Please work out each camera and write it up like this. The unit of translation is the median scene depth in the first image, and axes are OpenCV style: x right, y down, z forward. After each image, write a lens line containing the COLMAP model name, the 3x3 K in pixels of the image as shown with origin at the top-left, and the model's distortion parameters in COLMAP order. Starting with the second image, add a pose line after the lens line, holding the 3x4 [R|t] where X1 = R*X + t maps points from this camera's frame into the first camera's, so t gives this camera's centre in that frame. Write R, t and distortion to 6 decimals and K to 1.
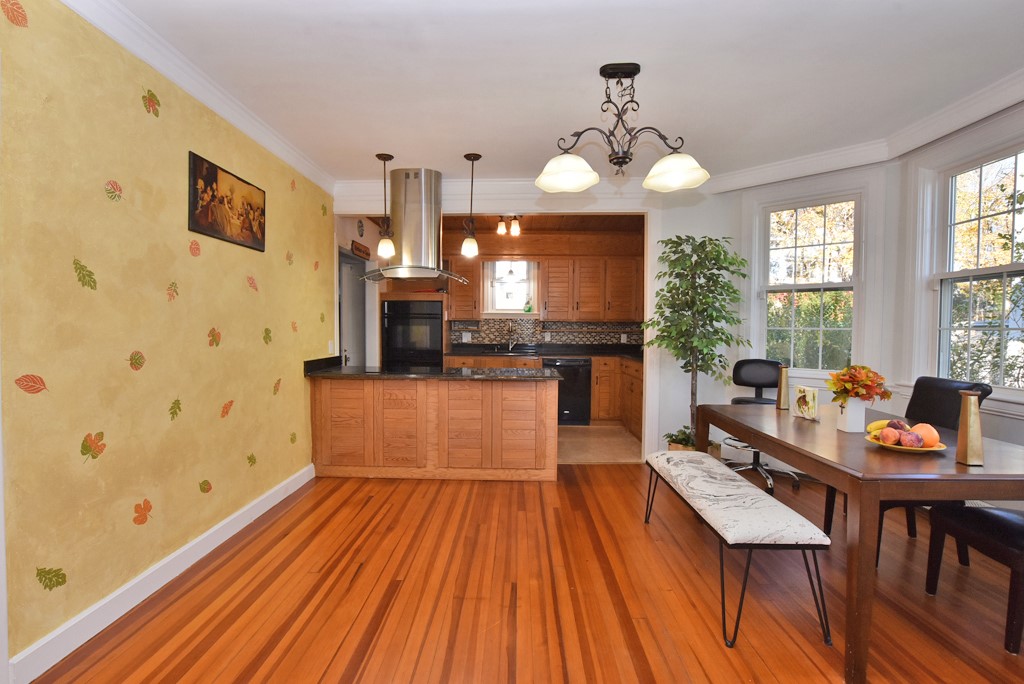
lens RADIAL K [[476.9, 0, 502.8], [0, 476.9, 342.2], [0, 0, 1]] dist [-0.028424, 0.002021]
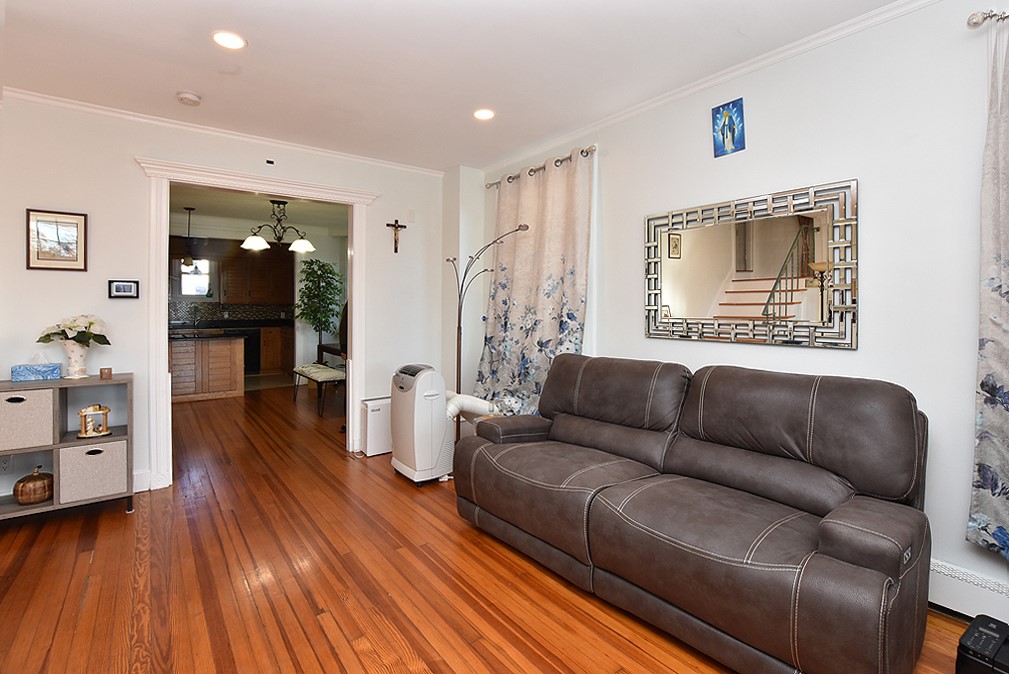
lens RADIAL K [[469.9, 0, 474.2], [0, 469.9, 310.1], [0, 0, 1]] dist [-0.028424, 0.002021]
pose [[0.805583, -0.009281, 0.592411, -0.143260], [0.022938, 0.999616, -0.015531, 0.013633], [-0.592039, 0.026100, 0.805486, -0.587261]]
